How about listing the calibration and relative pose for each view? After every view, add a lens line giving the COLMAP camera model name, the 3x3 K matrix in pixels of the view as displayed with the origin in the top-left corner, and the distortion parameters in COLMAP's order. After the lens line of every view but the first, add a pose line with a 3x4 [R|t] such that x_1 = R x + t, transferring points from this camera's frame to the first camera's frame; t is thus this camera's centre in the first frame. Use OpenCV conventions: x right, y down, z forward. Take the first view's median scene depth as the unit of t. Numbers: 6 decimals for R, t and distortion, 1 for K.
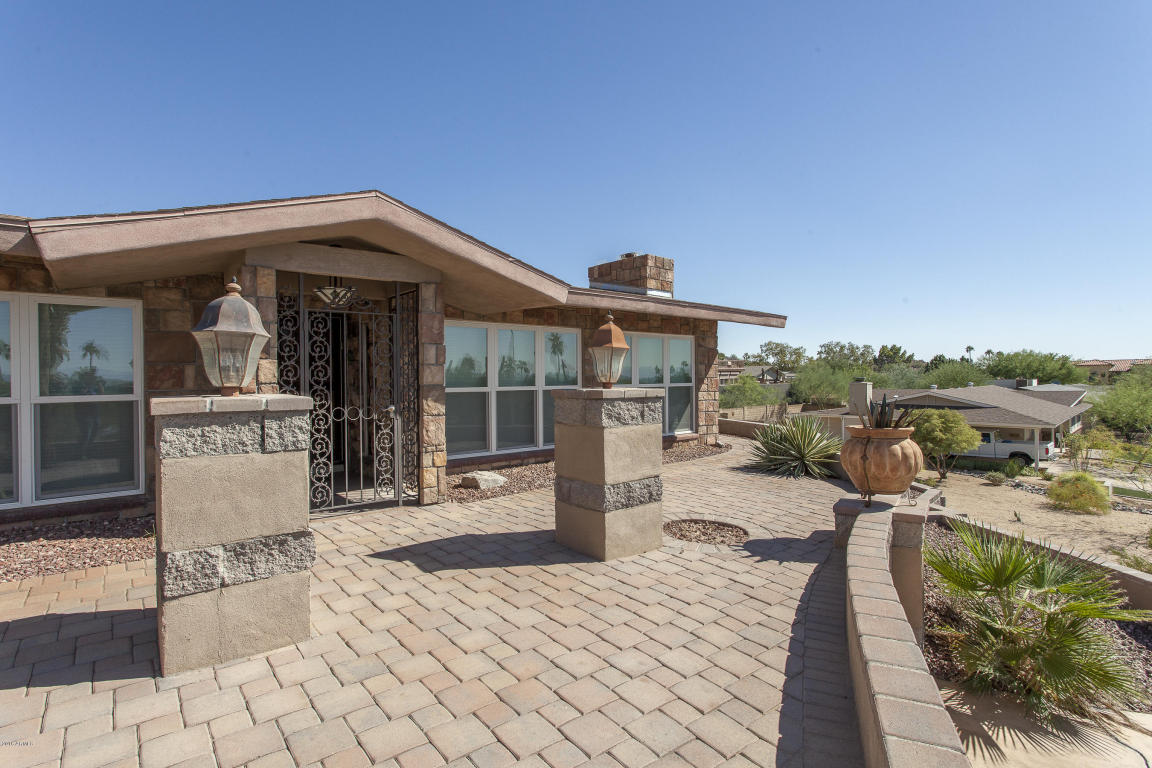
lens RADIAL K [[605.1, 0, 576.0], [0, 605.1, 384.0], [0, 0, 1]] dist [-0.000631, 0.000005]
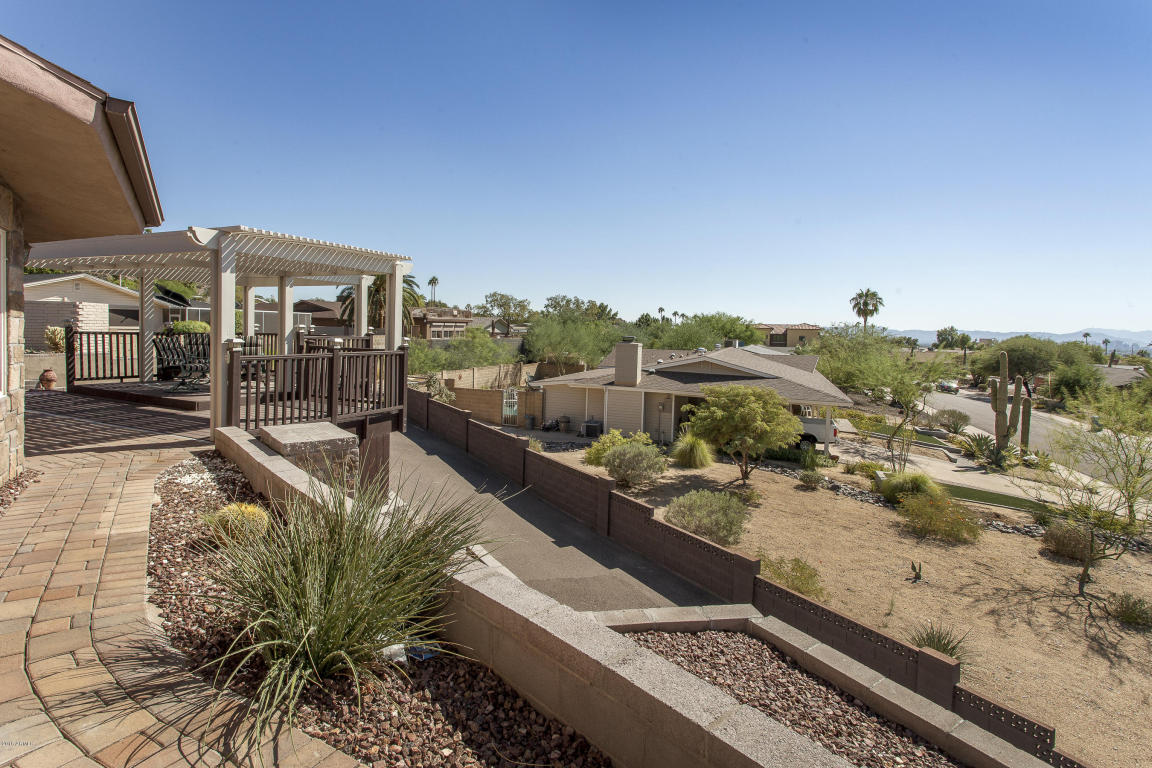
lens RADIAL K [[605.1, 0, 576.0], [0, 605.1, 384.0], [0, 0, 1]] dist [-0.000631, 0.000005]
pose [[0.899487, -0.007471, 0.436883, 0.028215], [-0.028456, 0.996730, 0.075632, -0.002625], [-0.436019, -0.080462, 0.896333, 0.125288]]
